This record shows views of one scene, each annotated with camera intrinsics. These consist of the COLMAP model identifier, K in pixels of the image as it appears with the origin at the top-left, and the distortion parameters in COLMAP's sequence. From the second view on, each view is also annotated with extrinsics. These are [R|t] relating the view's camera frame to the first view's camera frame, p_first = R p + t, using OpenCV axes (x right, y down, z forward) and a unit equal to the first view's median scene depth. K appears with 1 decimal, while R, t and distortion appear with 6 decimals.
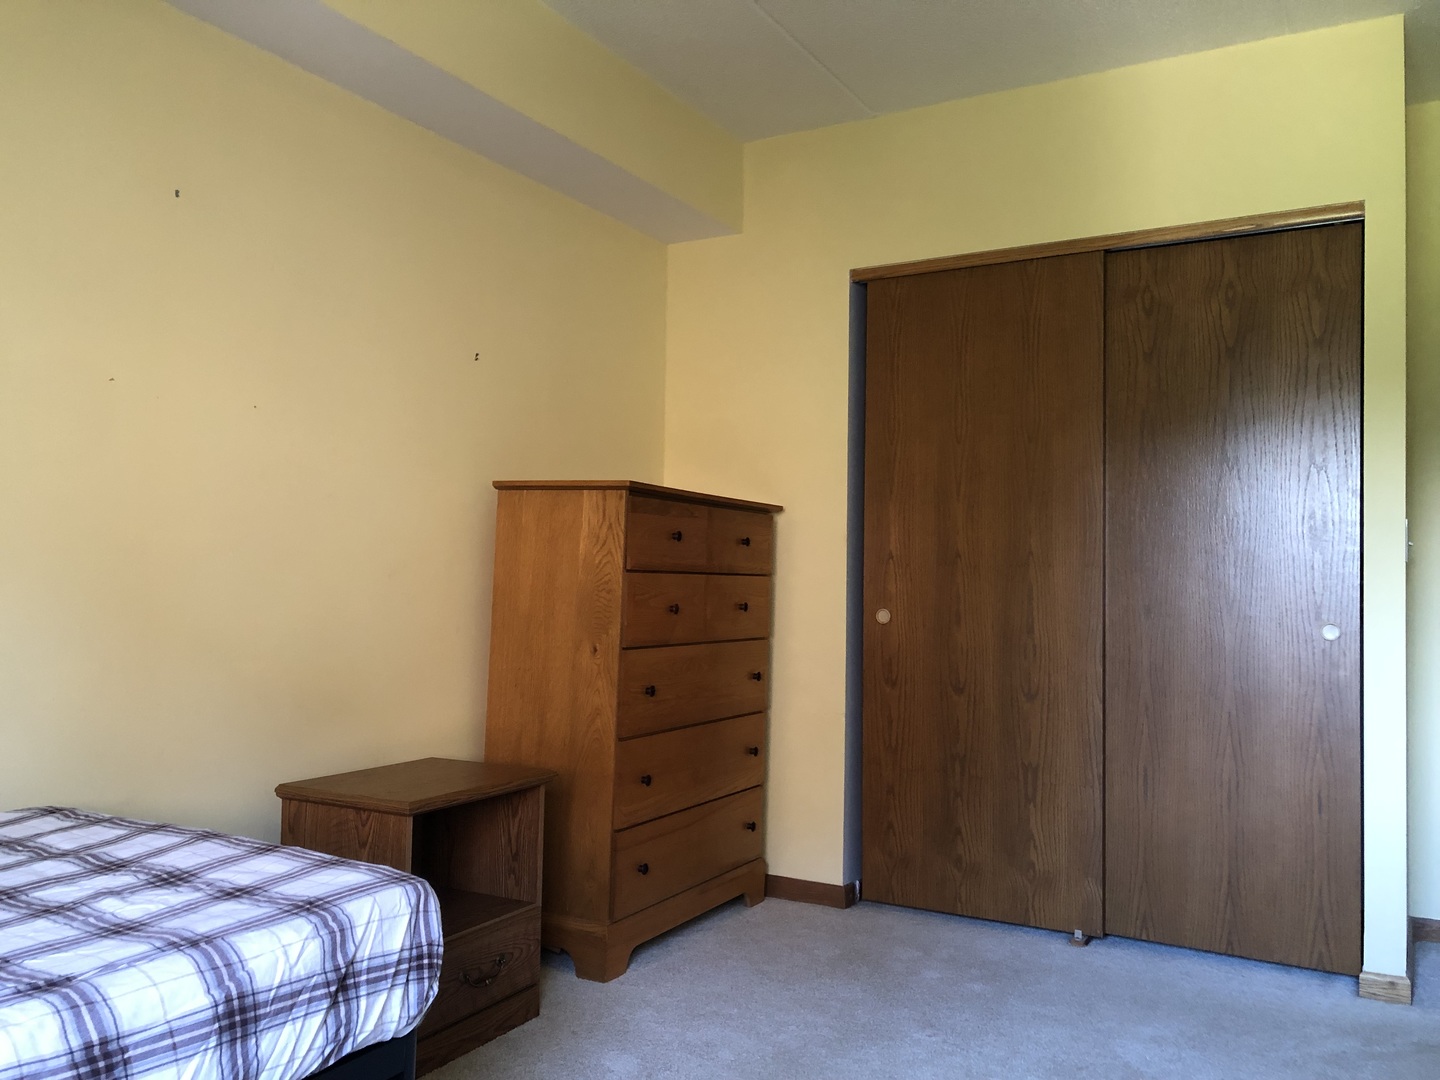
lens RADIAL K [[1187.3, 0, 719.2], [0, 1187.3, 504.5], [0, 0, 1]] dist [0.013187, -0.002897]
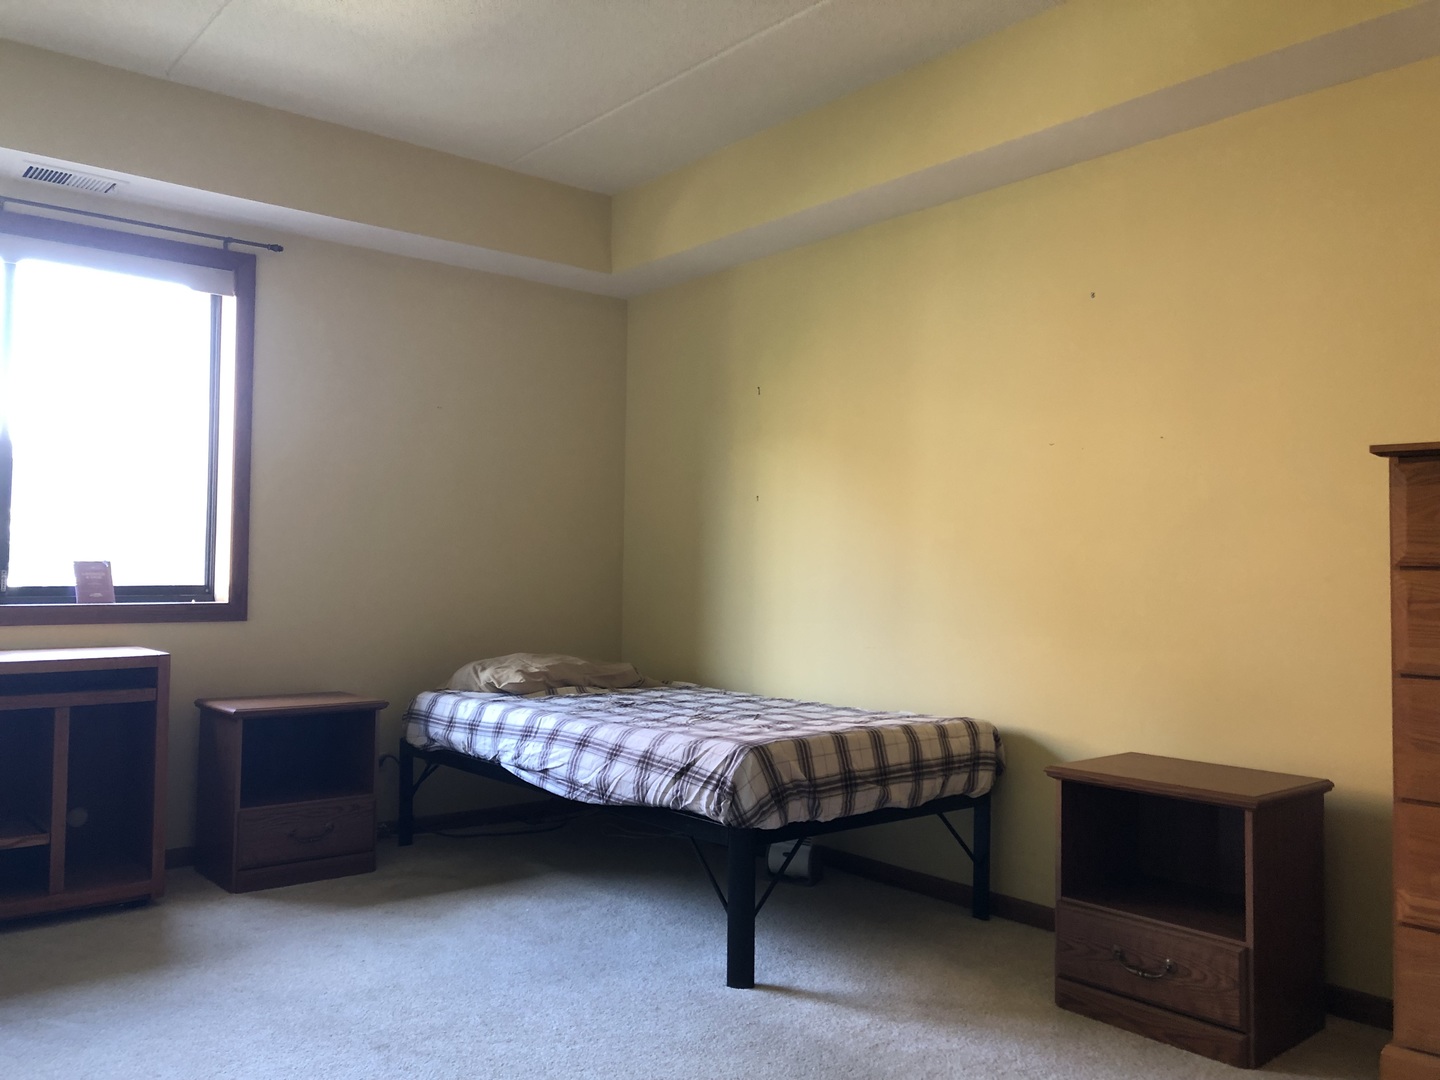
lens RADIAL K [[1200.4, 0, 720.0], [0, 1200.4, 540.0], [0, 0, 1]] dist [0.032000, -0.052050]
pose [[-0.368759, -0.051009, -0.928125, 0.843020], [0.034453, 0.997057, -0.068487, 0.083314], [0.928886, -0.057231, -0.365916, 0.983005]]
